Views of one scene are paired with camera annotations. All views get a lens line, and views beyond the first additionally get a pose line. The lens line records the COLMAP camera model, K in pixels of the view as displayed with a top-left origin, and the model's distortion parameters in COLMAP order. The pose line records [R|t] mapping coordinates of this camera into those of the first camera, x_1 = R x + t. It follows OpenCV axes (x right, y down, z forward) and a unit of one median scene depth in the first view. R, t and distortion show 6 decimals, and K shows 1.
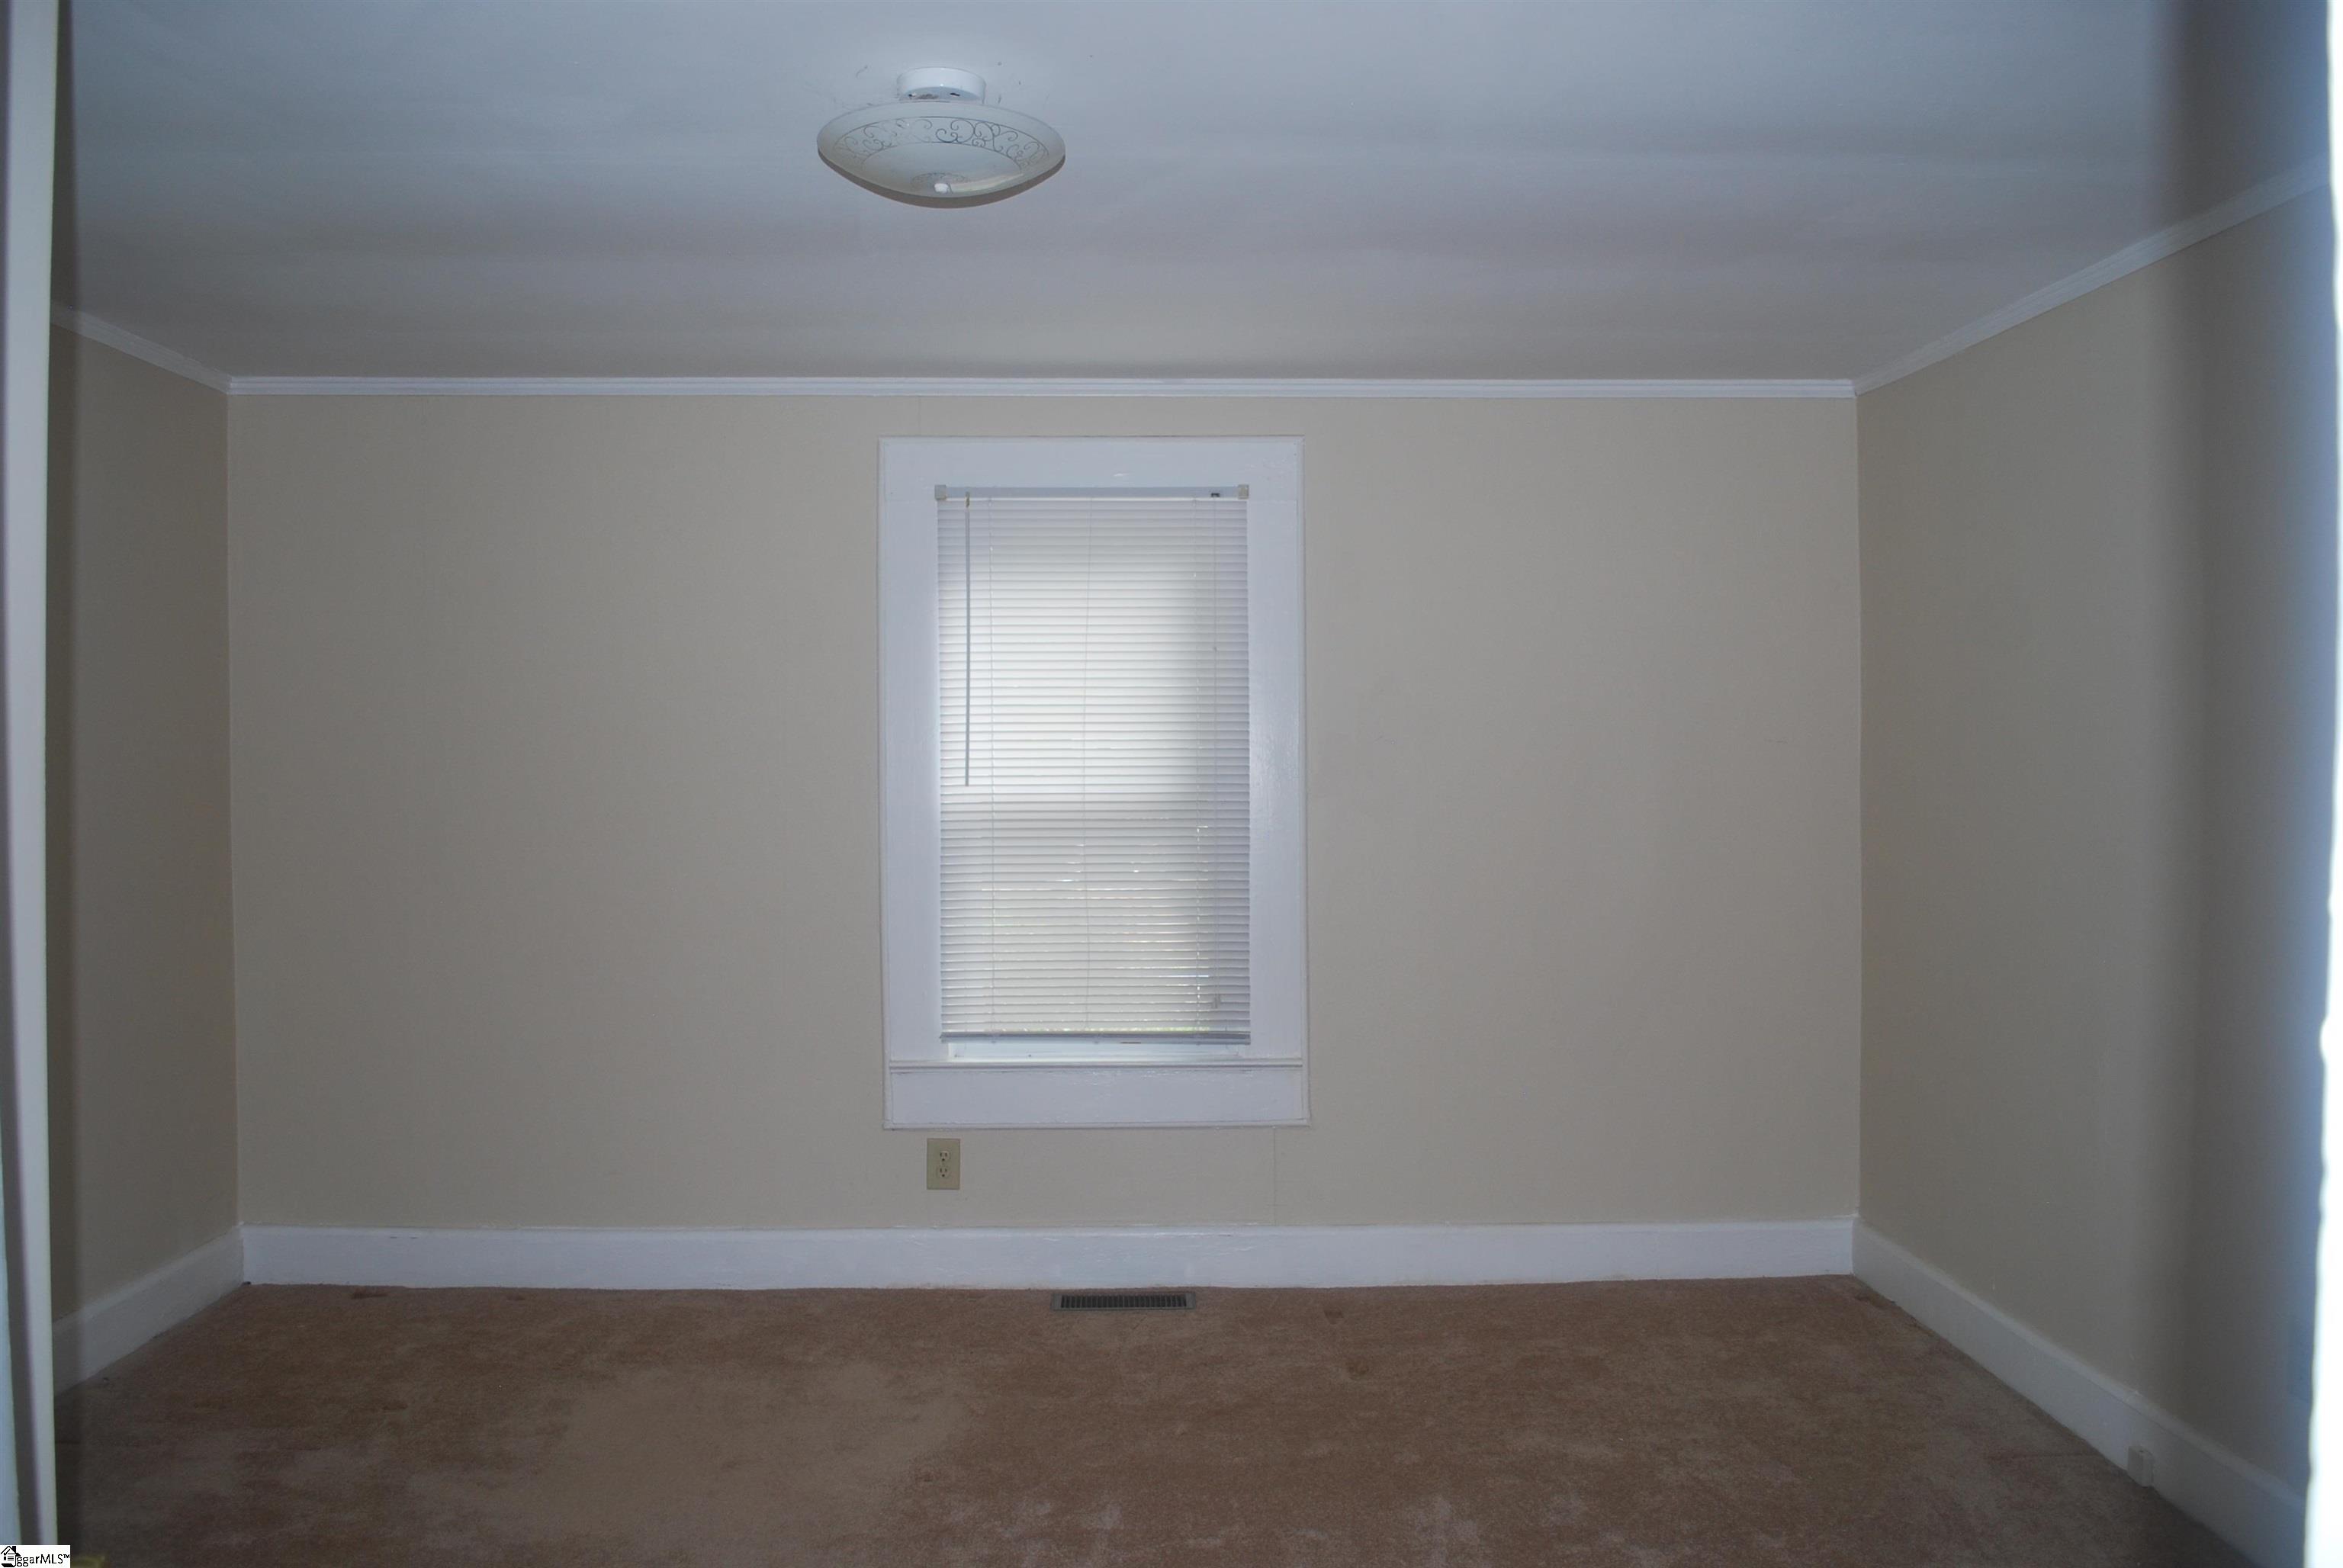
lens RADIAL K [[1860.1, 0, 1174.4], [0, 1860.1, 800.2], [0, 0, 1]] dist [-0.001807, -0.003267]
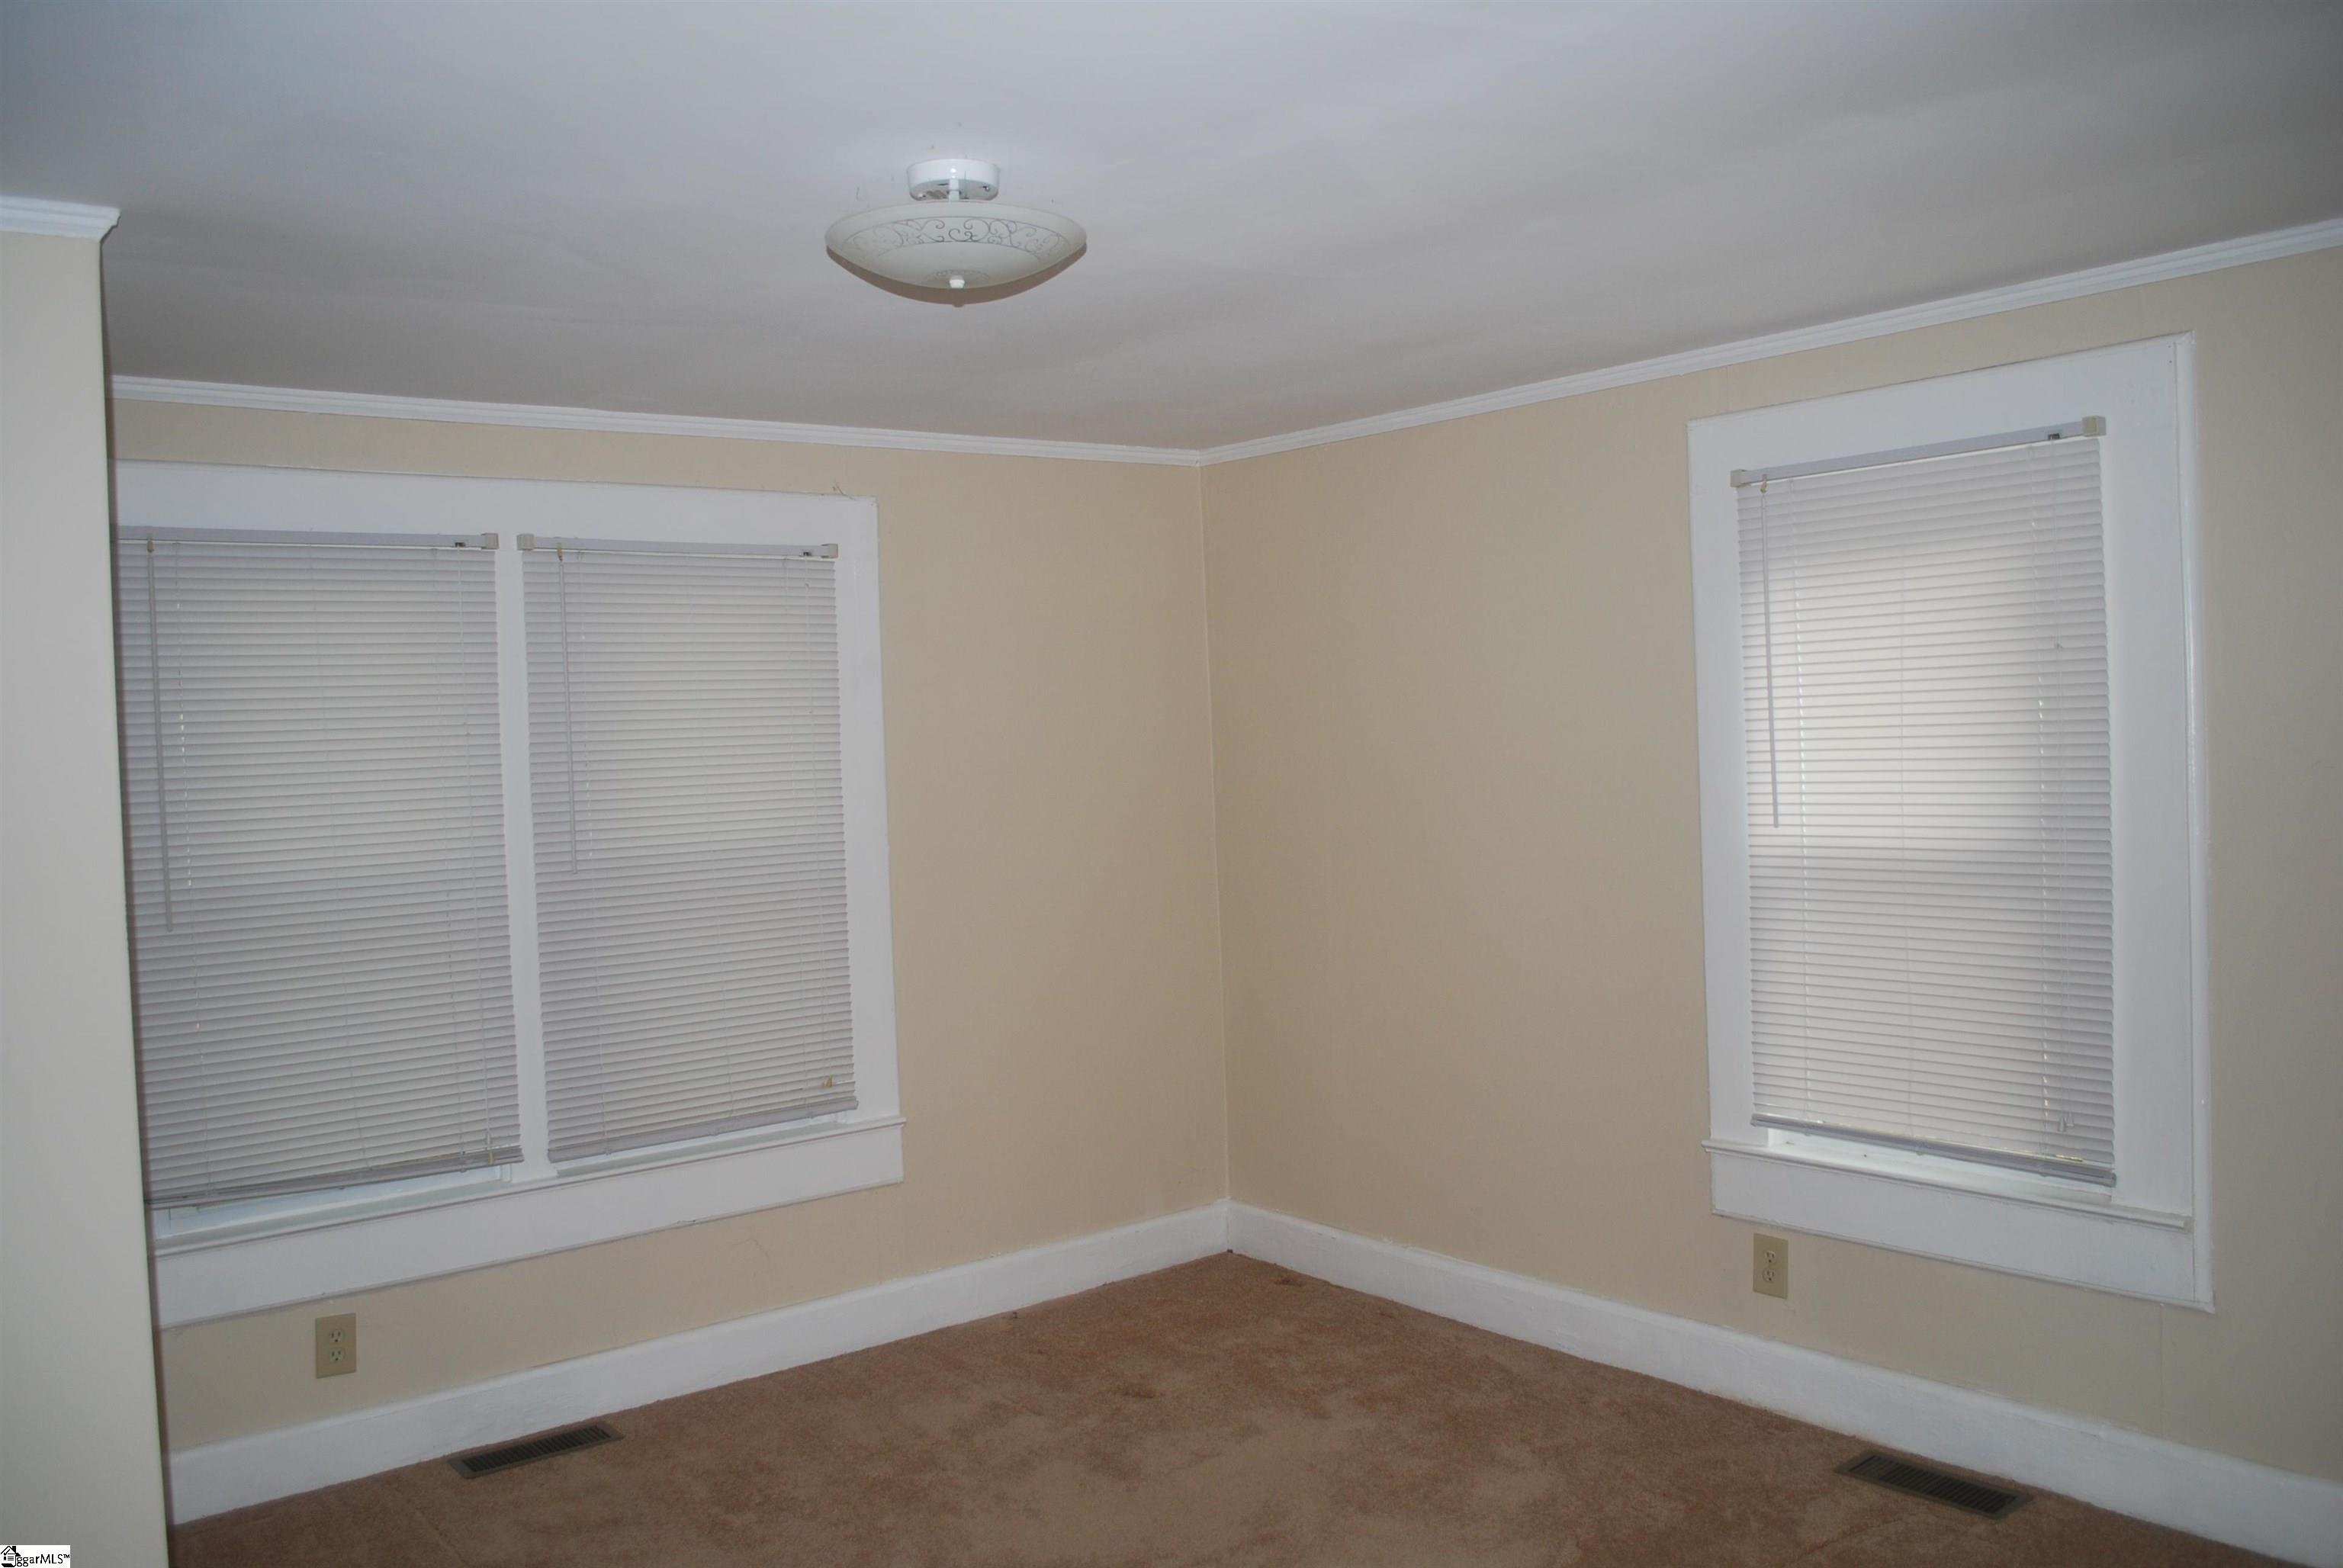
lens RADIAL K [[1903.3, 0, 1171.5], [0, 1903.3, 784.0], [0, 0, 1]] dist [-0.060324, 0.005051]
pose [[0.611666, 0.001708, -0.791114, 0.394849], [0.028775, 0.999288, 0.024405, -0.054863], [0.790593, -0.037692, 0.611181, 0.266347]]
